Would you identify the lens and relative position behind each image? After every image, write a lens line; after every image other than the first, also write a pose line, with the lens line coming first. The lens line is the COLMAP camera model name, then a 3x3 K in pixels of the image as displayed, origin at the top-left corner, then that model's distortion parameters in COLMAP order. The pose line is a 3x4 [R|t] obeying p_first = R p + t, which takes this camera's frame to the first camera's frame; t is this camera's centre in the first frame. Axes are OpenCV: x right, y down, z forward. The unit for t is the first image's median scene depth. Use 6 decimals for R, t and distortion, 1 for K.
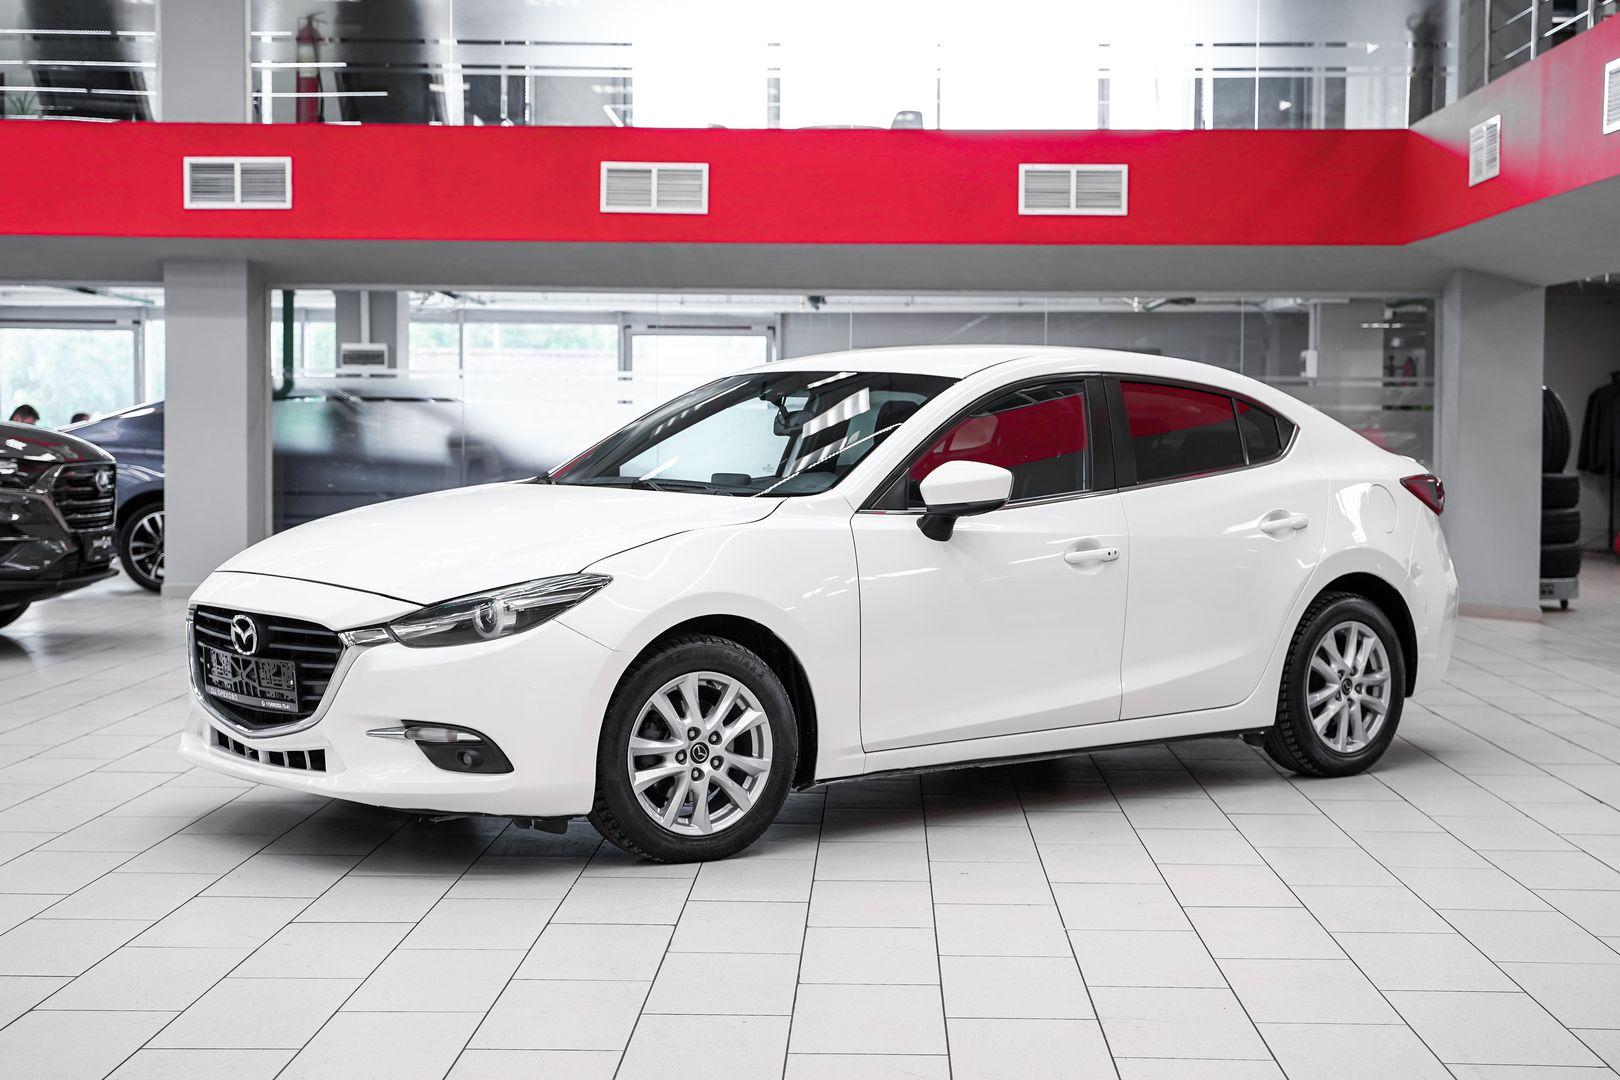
lens RADIAL K [[2469.7, 0, 803.2], [0, 2469.7, 539.8], [0, 0, 1]] dist [0.056902, 0.000000]
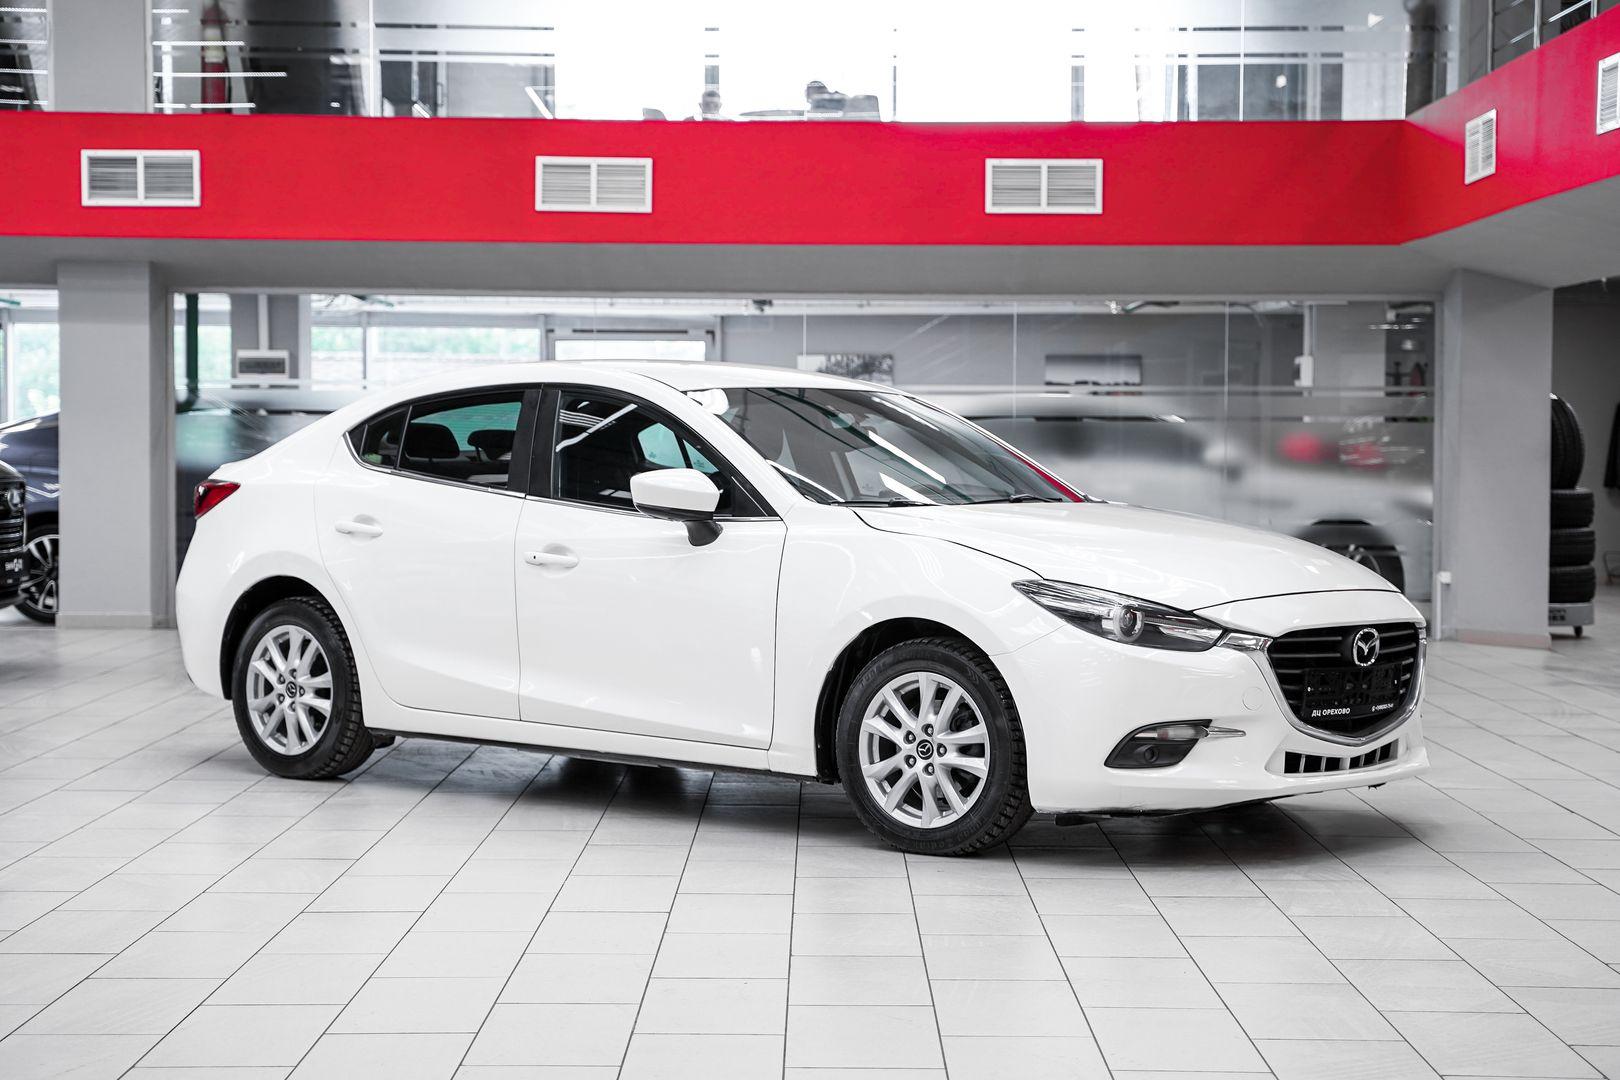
lens RADIAL K [[2891.8, 0, 776.0], [0, 2891.8, 524.3], [0, 0, 1]] dist [0.156926, 0.000000]
pose [[0.999872, -0.002347, 0.015837, -0.009270], [0.002622, 0.999846, -0.017381, 0.004405], [-0.015794, 0.017420, 0.999724, -0.087832]]
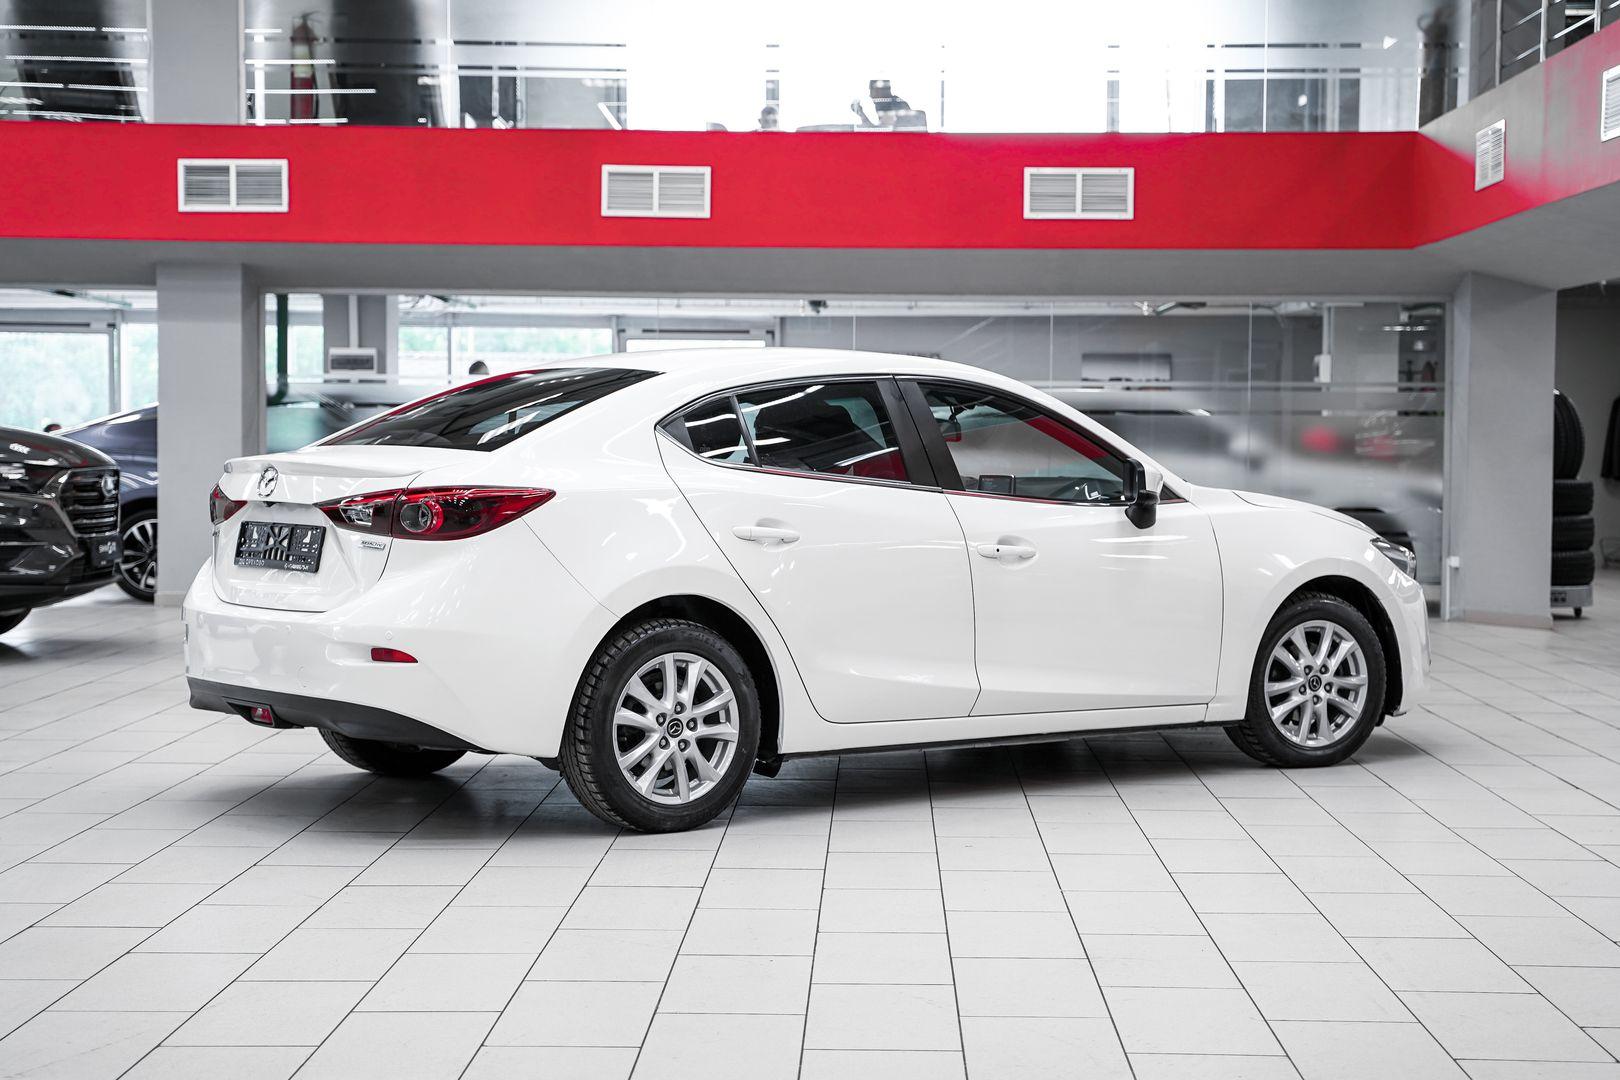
lens RADIAL K [[2642.2, 0, 814.4], [0, 2642.2, 545.7], [0, 0, 1]] dist [0.110378, 0.000000]
pose [[0.999980, -0.000549, 0.006377, -0.003600], [0.000576, 0.999991, -0.004153, 0.003903], [-0.006374, 0.004156, 0.999971, -0.059709]]
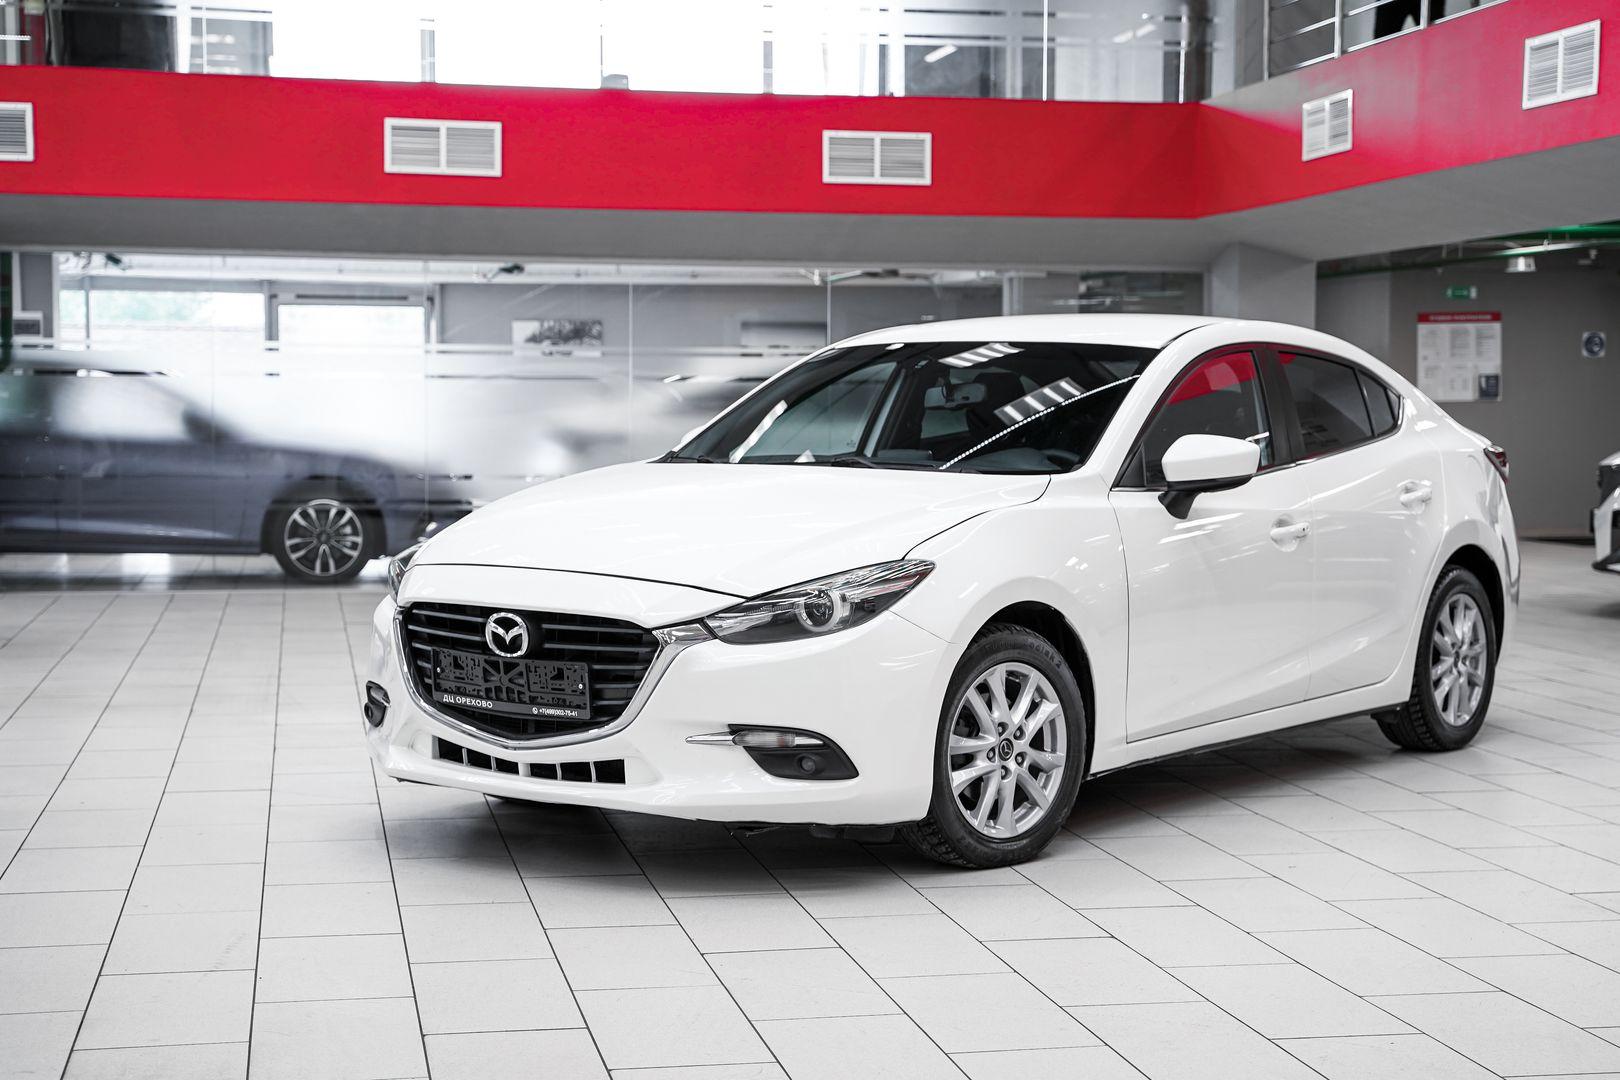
lens RADIAL K [[2491.5, 0, 800.1], [0, 2491.5, 541.1], [0, 0, 1]] dist [0.119144, 0.000000]
pose [[0.975225, -0.016603, 0.220590, -0.140179], [0.014383, 0.999829, 0.011664, -0.001991], [-0.220745, -0.008203, 0.975297, 0.041618]]
